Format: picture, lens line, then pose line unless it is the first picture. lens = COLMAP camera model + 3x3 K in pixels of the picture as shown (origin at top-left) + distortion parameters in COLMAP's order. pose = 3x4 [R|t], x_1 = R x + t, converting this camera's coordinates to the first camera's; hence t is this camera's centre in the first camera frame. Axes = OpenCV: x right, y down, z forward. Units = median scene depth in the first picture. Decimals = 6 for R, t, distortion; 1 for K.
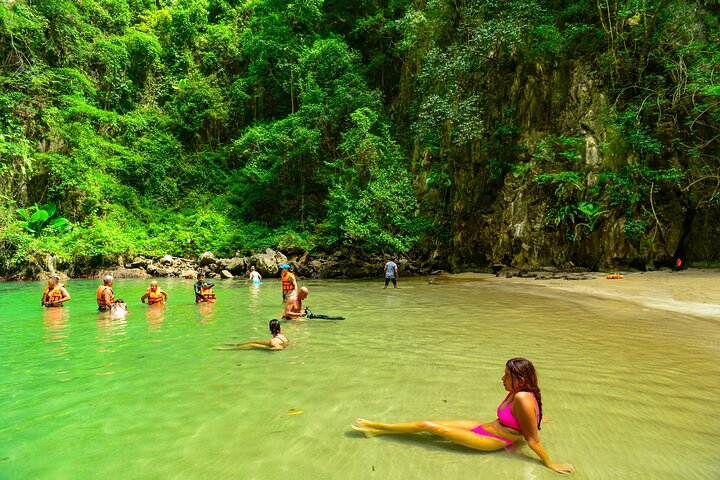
lens RADIAL K [[406.3, 0, 355.6], [0, 406.3, 241.8], [0, 0, 1]] dist [-0.048241, 0.012446]
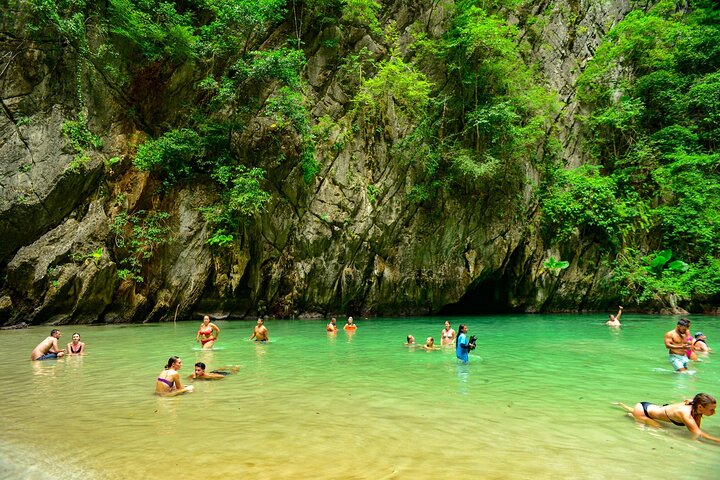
lens RADIAL K [[409.9, 0, 357.7], [0, 409.9, 239.9], [0, 0, 1]] dist [-0.079071, 0.041282]
pose [[0.207561, -0.120072, -0.970825, 0.169475], [0.043894, 0.992582, -0.113378, -0.027063], [0.977237, -0.019080, 0.211292, -0.135920]]
